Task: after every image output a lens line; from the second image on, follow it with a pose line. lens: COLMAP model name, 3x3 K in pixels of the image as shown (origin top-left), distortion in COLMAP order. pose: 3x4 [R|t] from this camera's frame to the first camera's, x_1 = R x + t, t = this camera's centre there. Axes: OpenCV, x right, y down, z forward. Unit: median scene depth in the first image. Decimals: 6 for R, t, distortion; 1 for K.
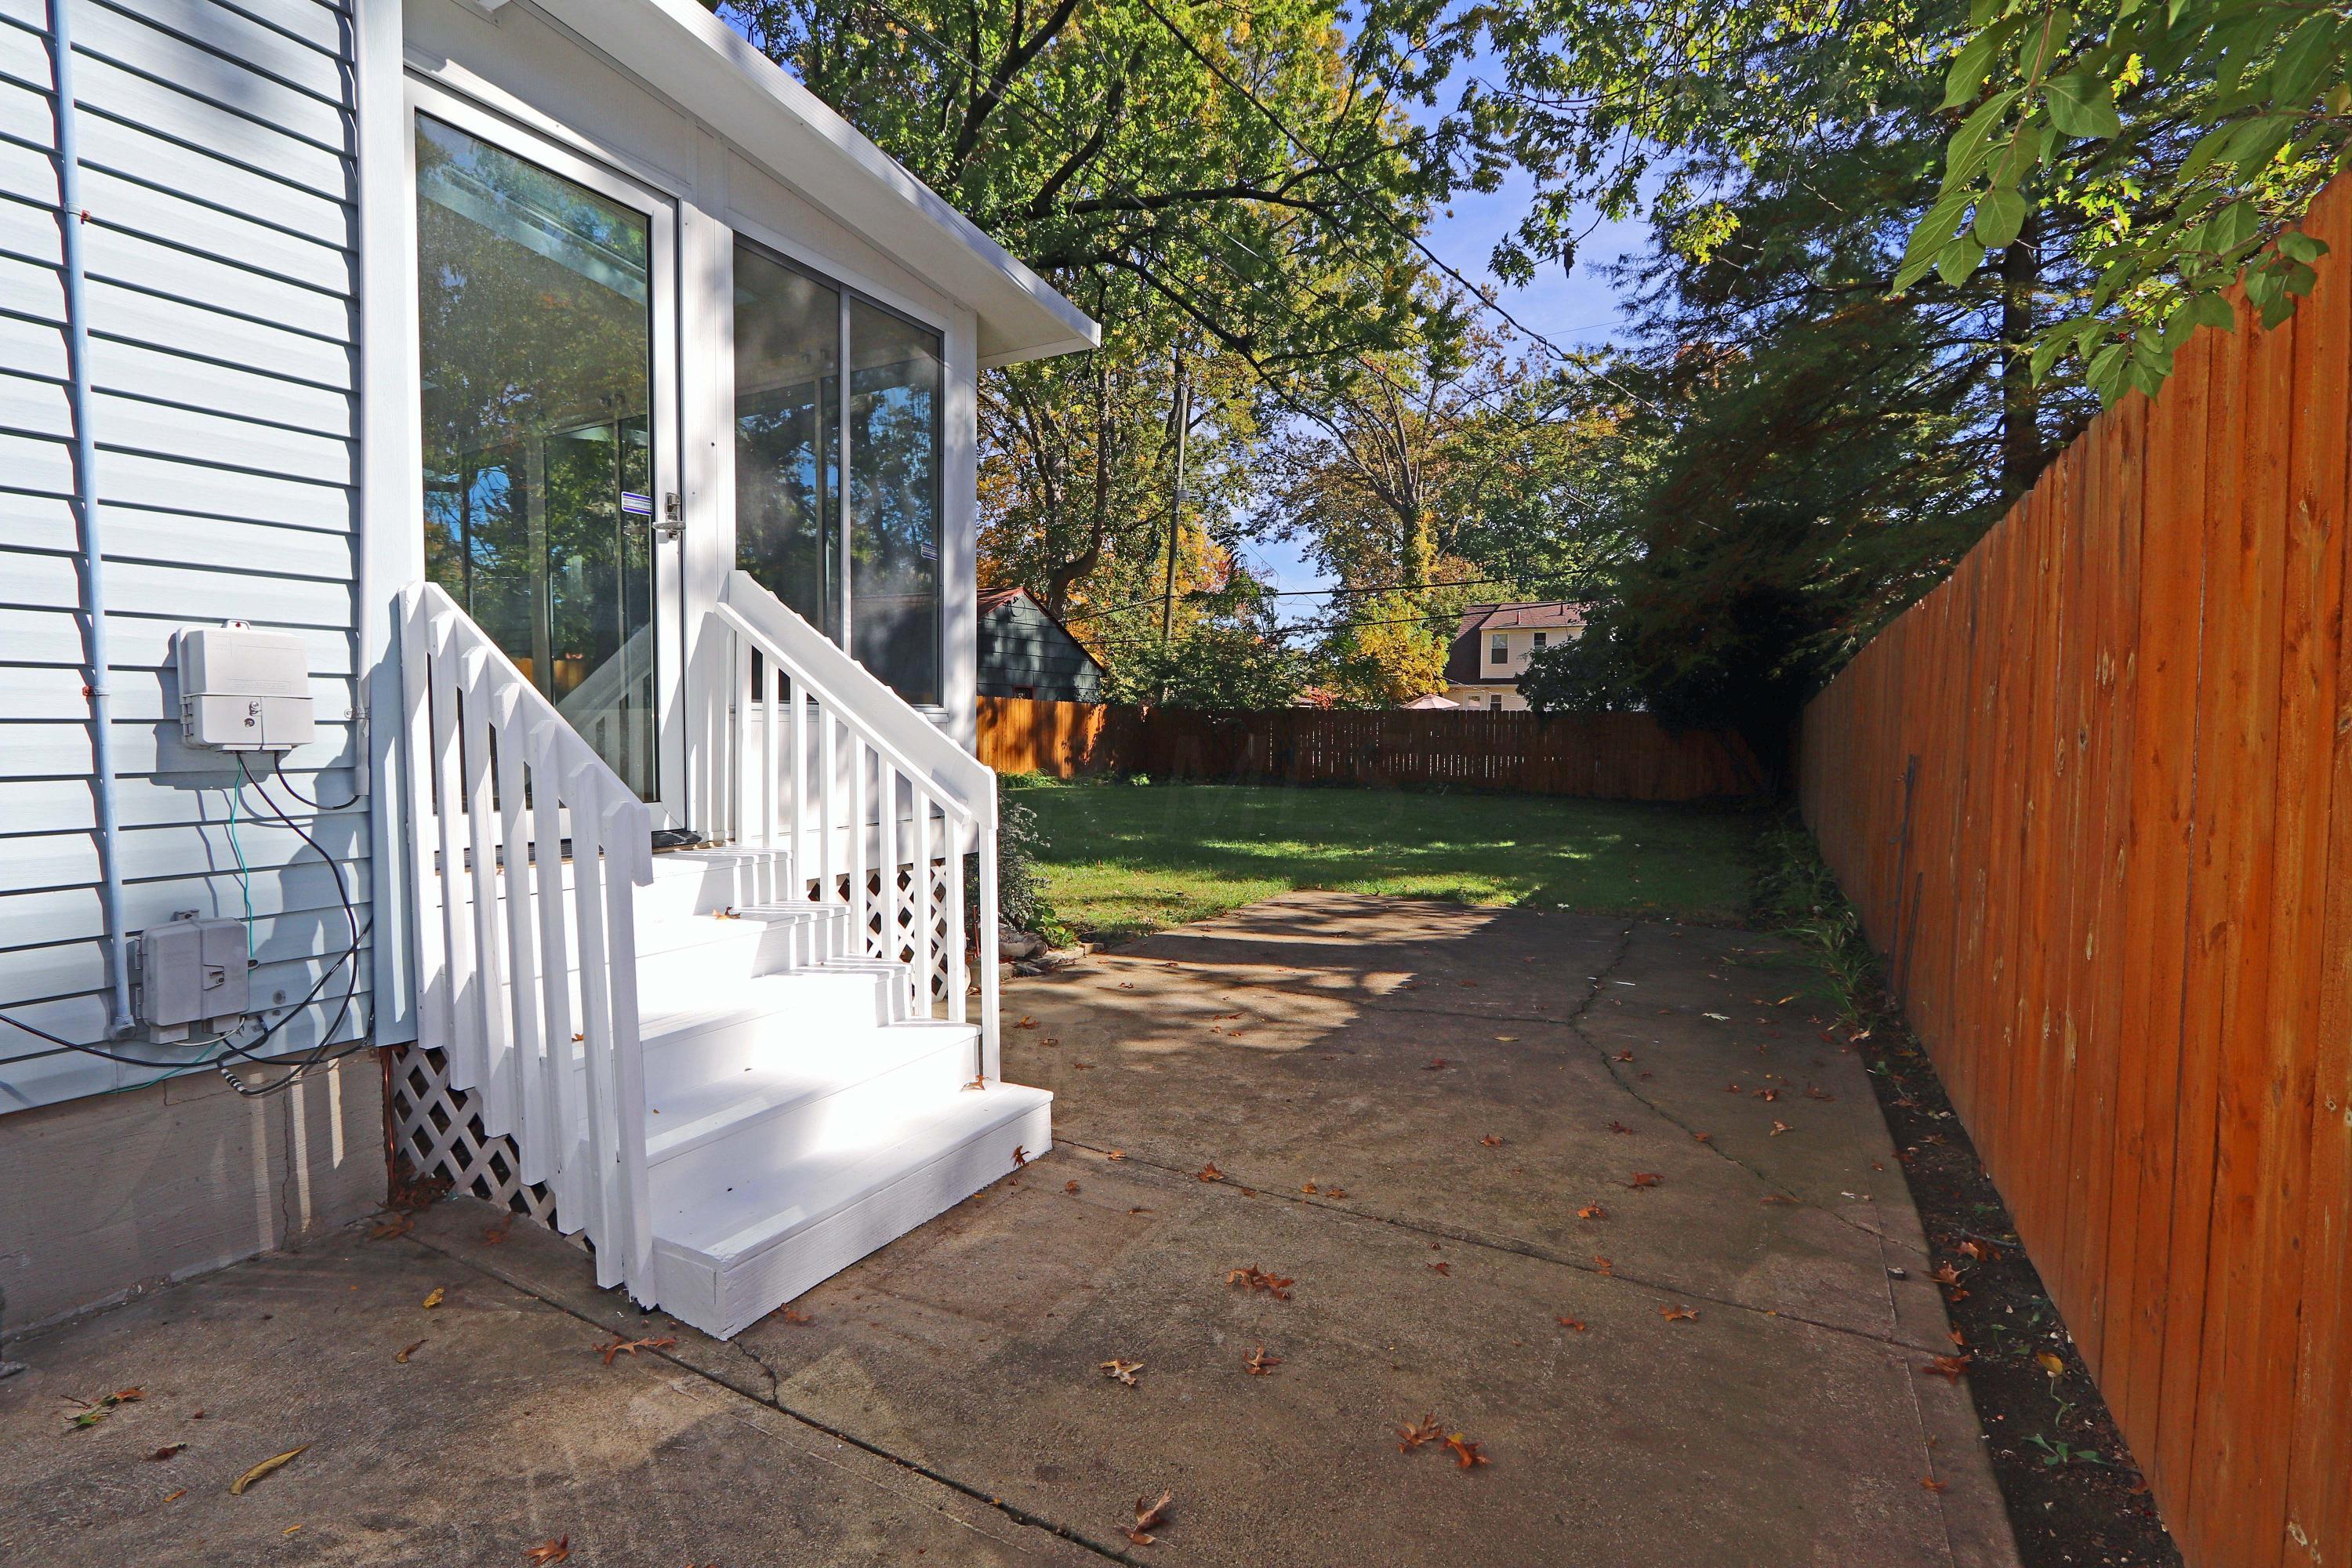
lens RADIAL K [[1081.4, 0, 1177.2], [0, 1081.4, 777.5], [0, 0, 1]] dist [-0.012416, -0.000111]
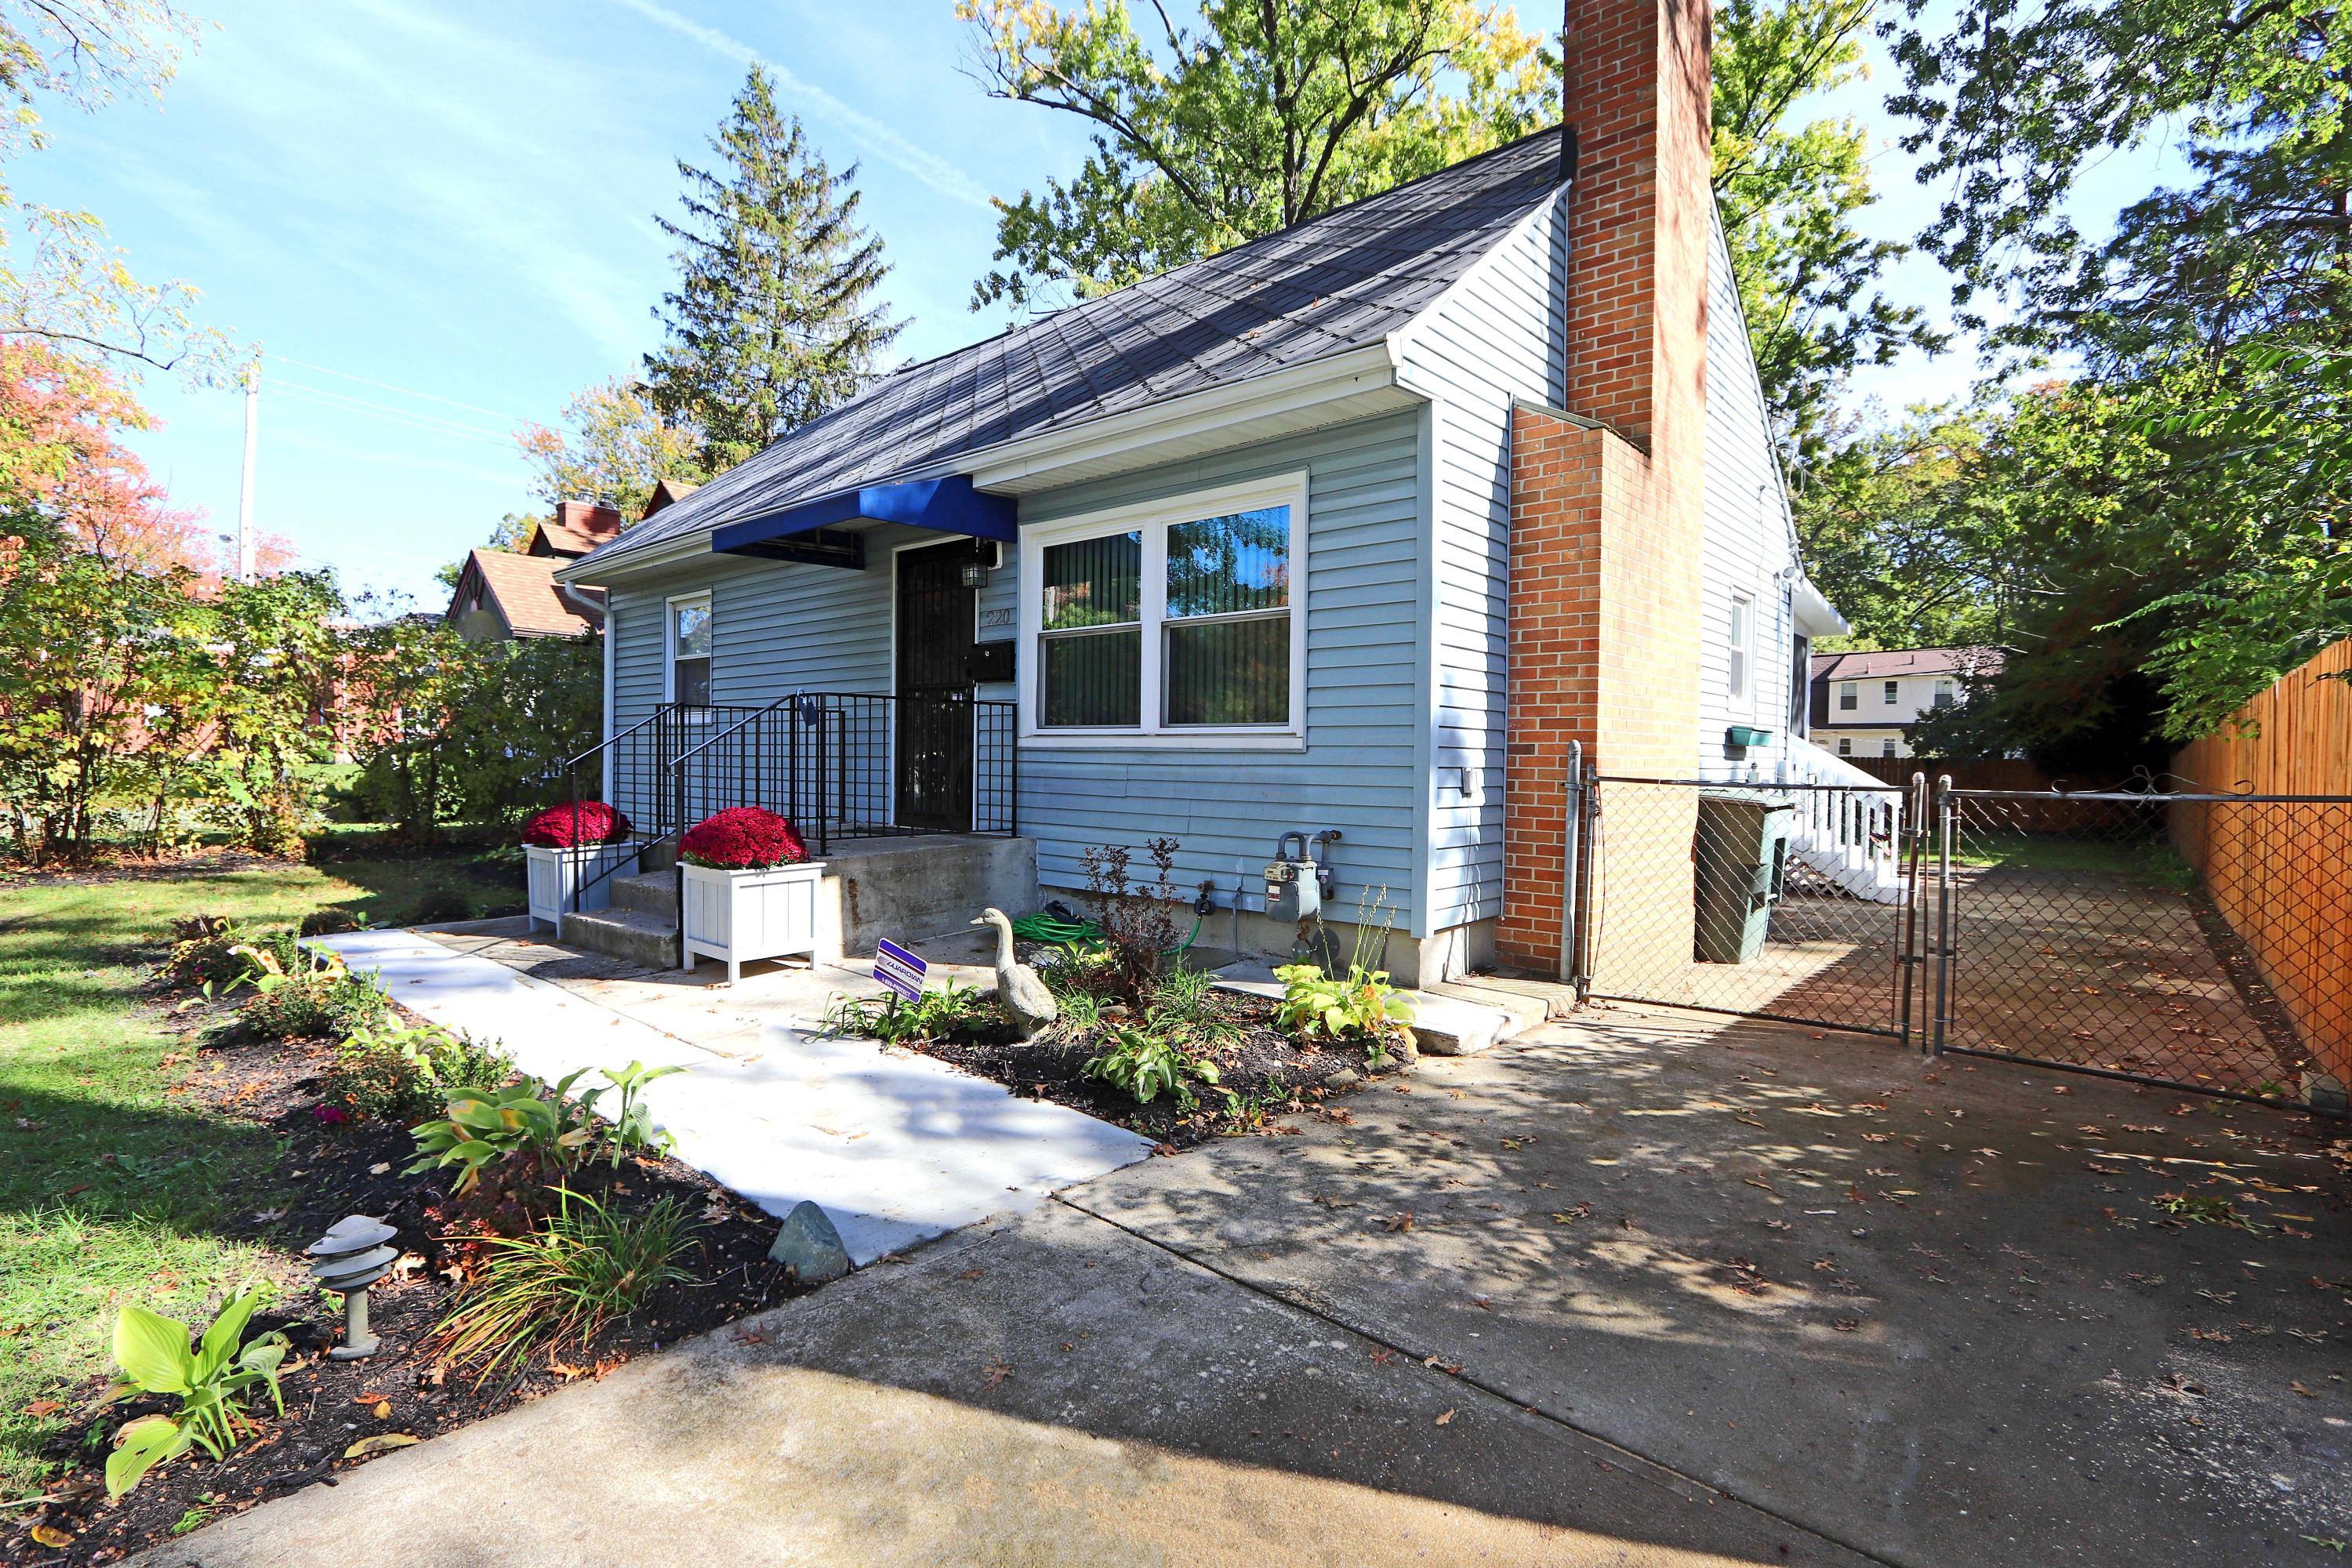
lens RADIAL K [[1081.4, 0, 1176.4], [0, 1081.4, 787.4], [0, 0, 1]] dist [-0.012416, -0.000111]
pose [[0.973077, 0.014974, -0.229995, -0.254572], [-0.021001, 0.999497, -0.023780, 0.030144], [0.229523, 0.027970, 0.972901, -0.482820]]
